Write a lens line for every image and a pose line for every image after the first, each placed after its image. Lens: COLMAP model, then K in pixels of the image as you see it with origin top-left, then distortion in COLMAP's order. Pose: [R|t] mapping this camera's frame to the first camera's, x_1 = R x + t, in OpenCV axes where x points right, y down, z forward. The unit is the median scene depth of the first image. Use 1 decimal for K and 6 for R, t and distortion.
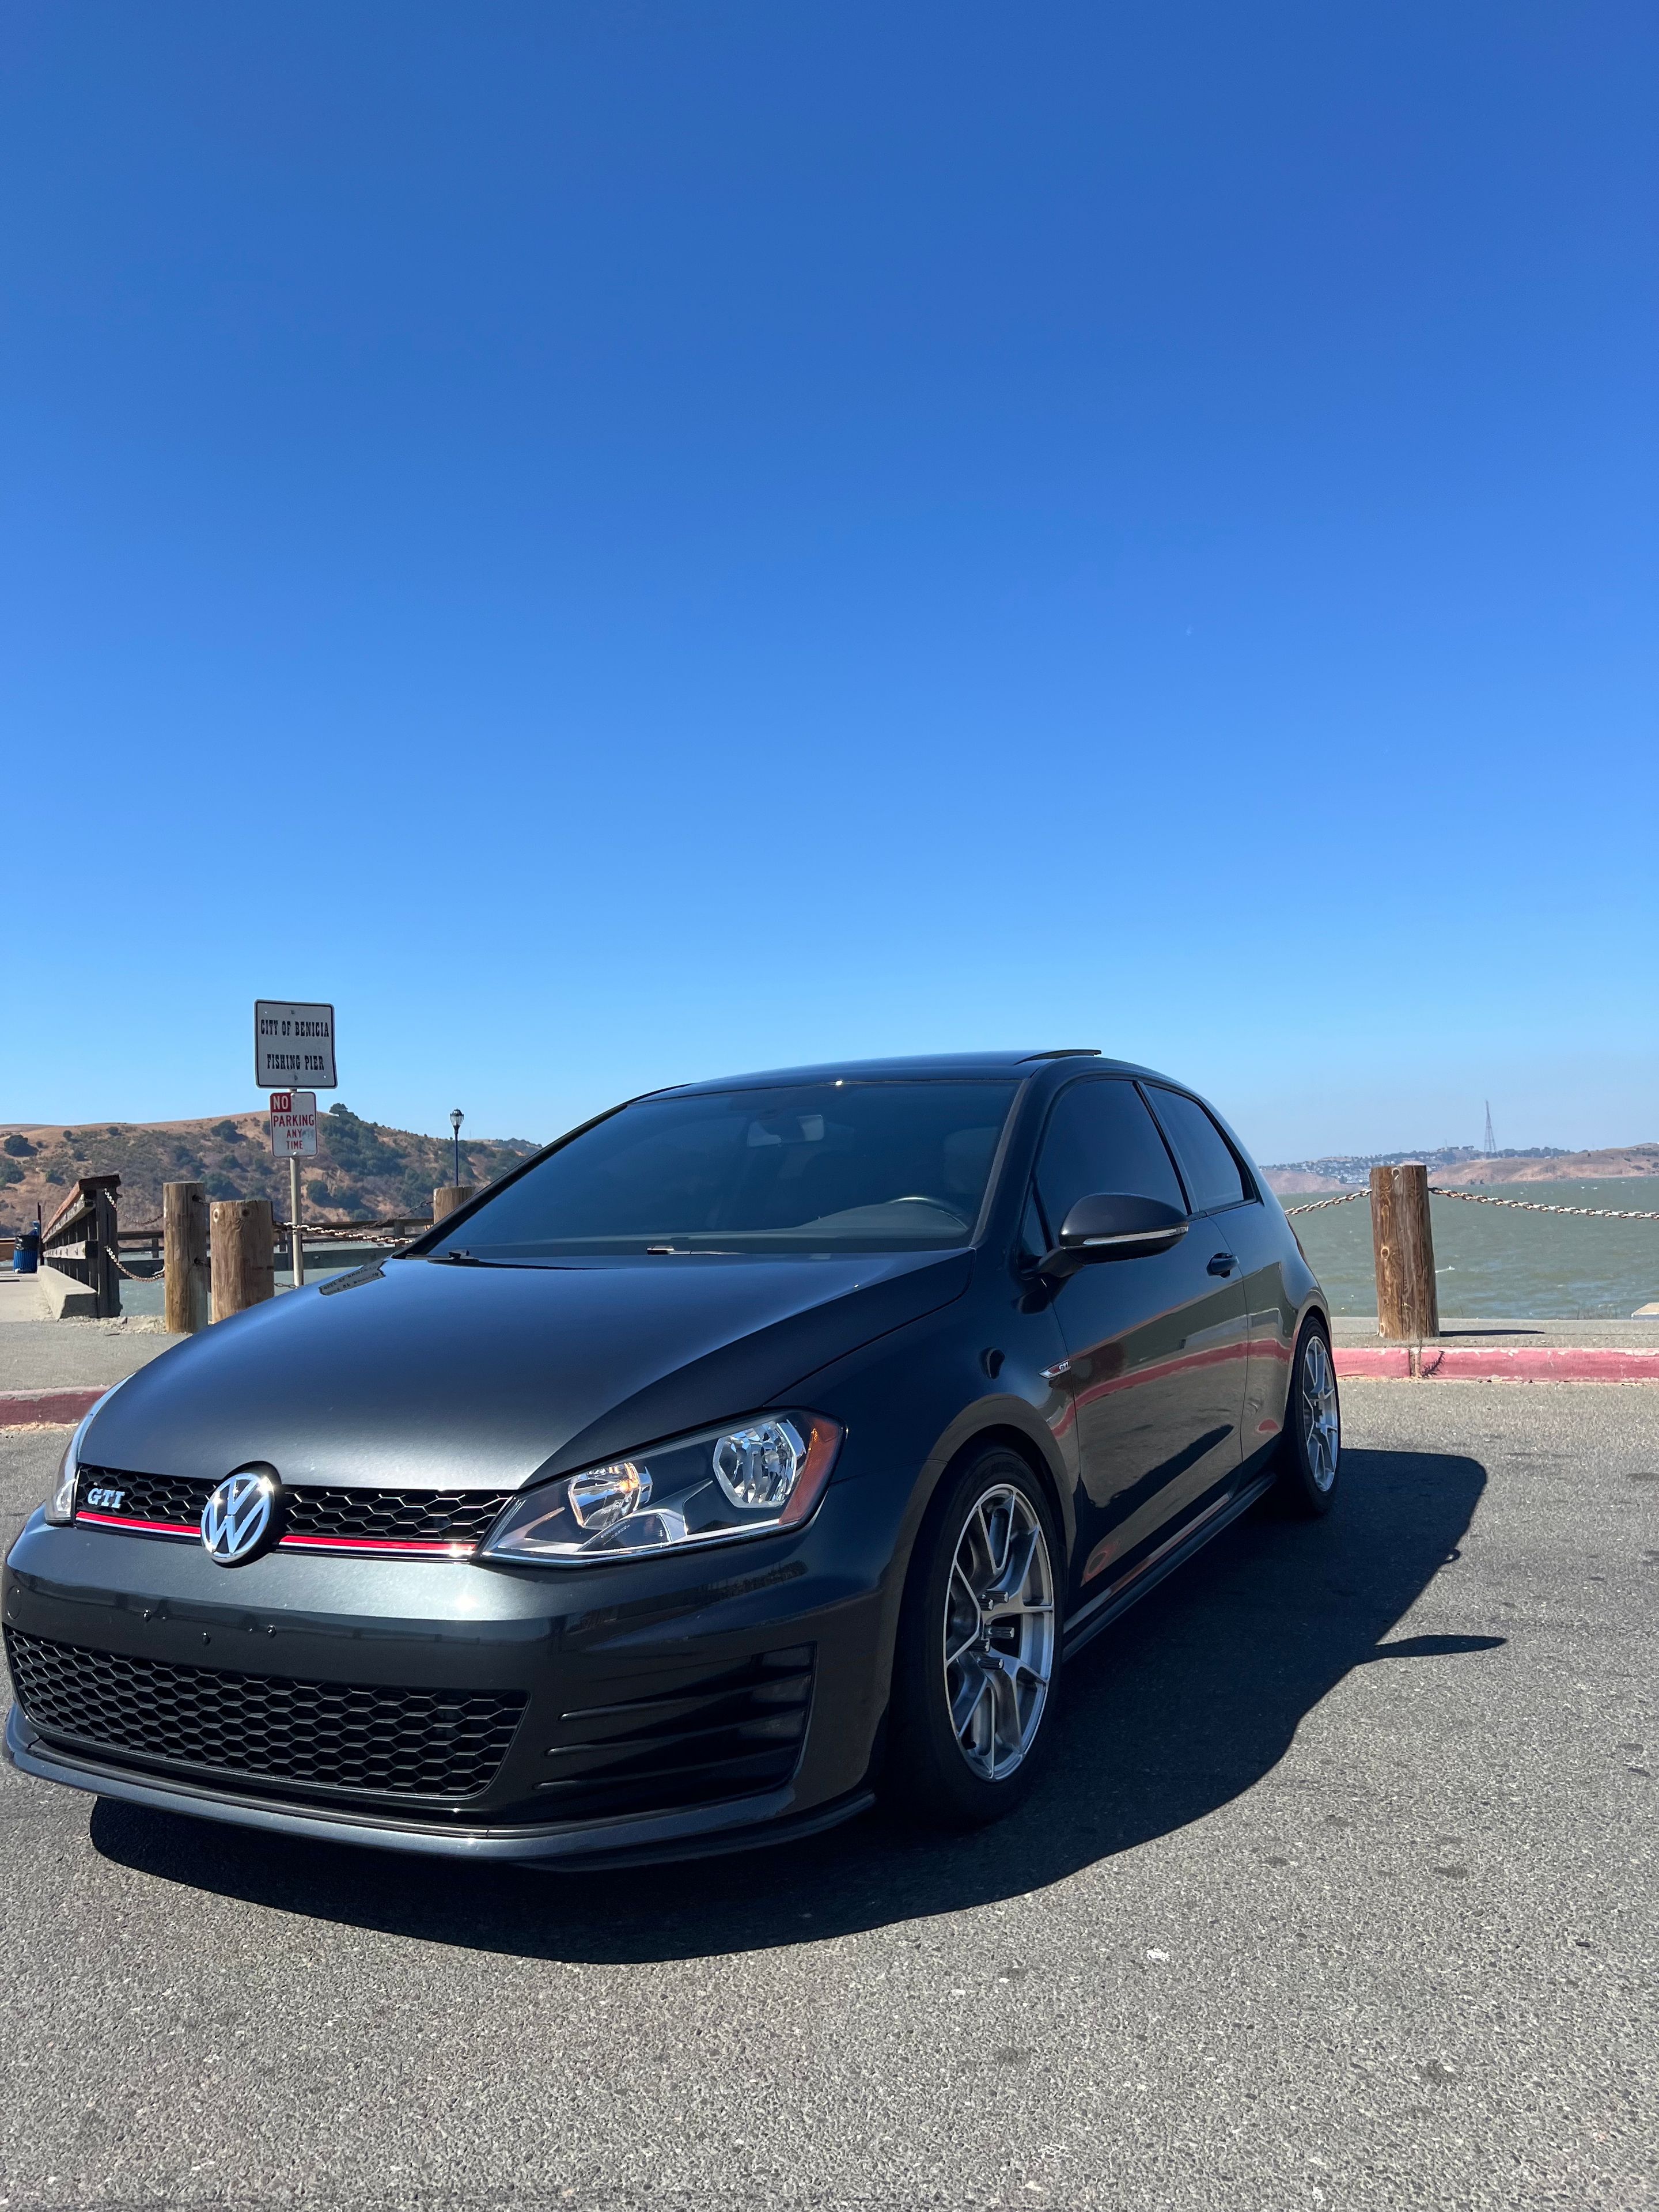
lens RADIAL K [[1679.3, 0, 782.1], [0, 1679.3, 1103.4], [0, 0, 1]] dist [0.030928, -0.032767]
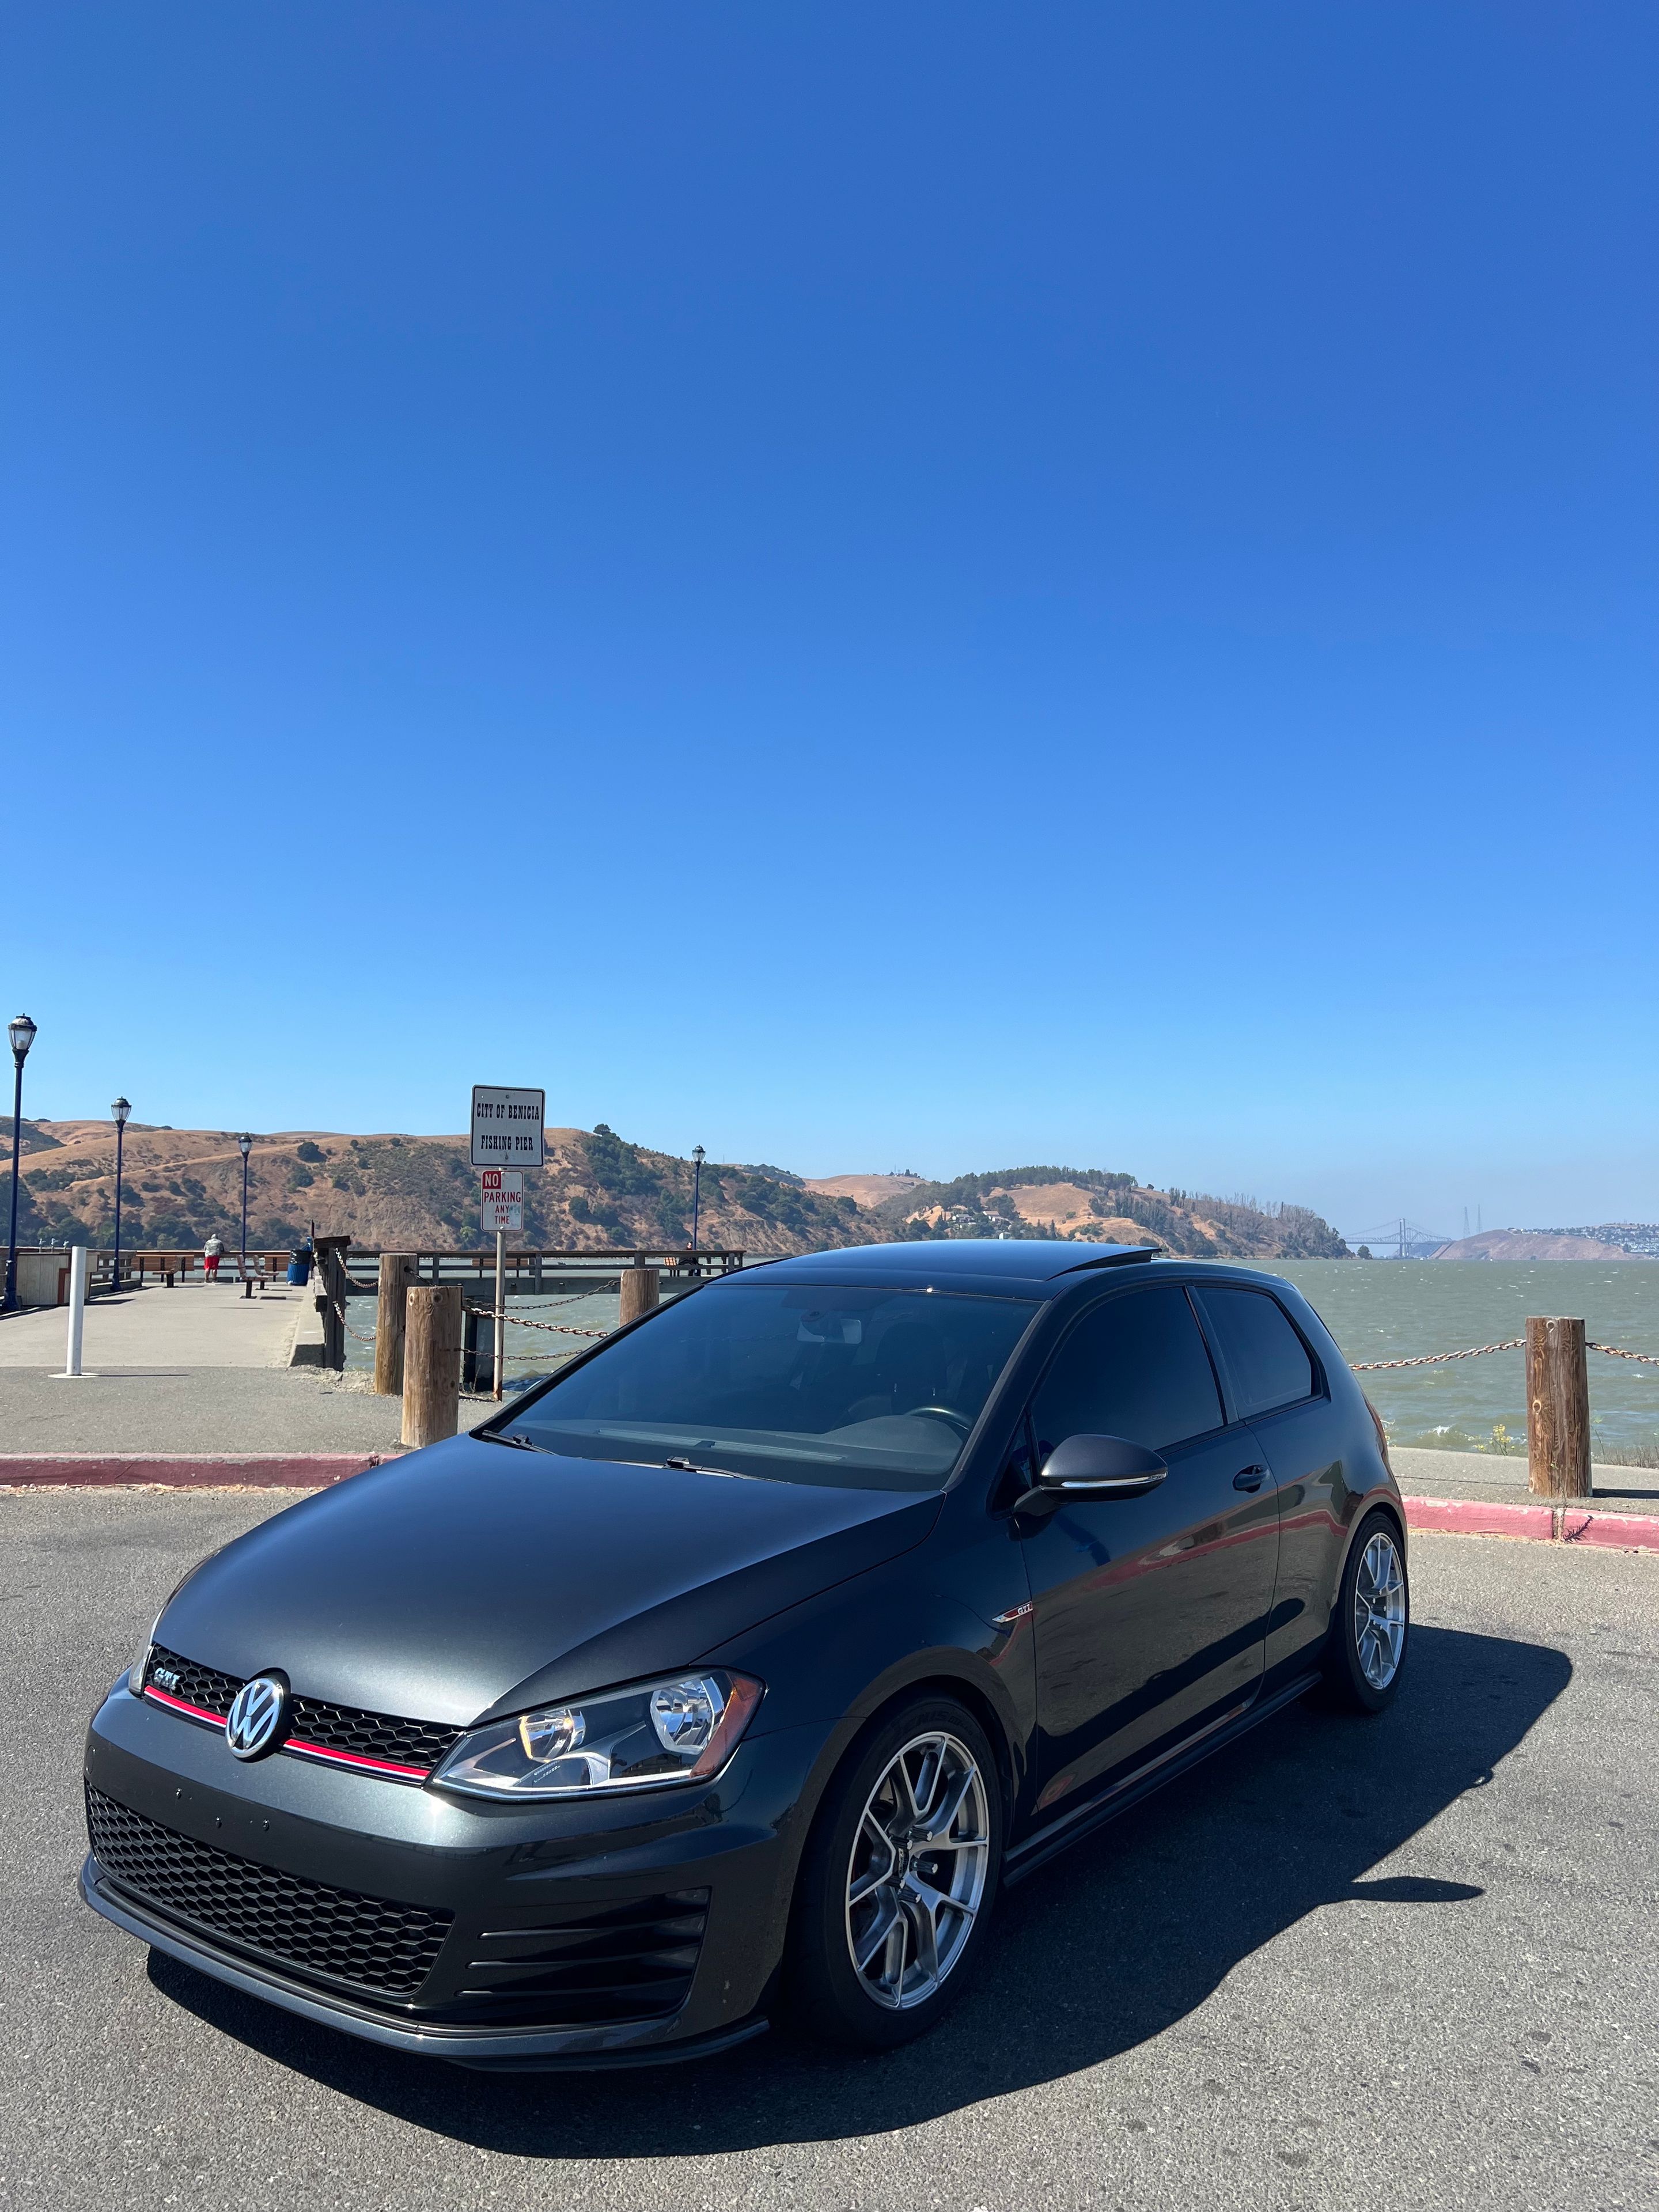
lens RADIAL K [[1643.2, 0, 773.1], [0, 1643.2, 1107.5], [0, 0, 1]] dist [0.056646, -0.064686]
pose [[0.987764, 0.038757, -0.151061, 0.184035], [-0.041939, 0.998959, -0.017936, -0.165819], [0.150209, 0.024052, 0.988362, -0.103685]]
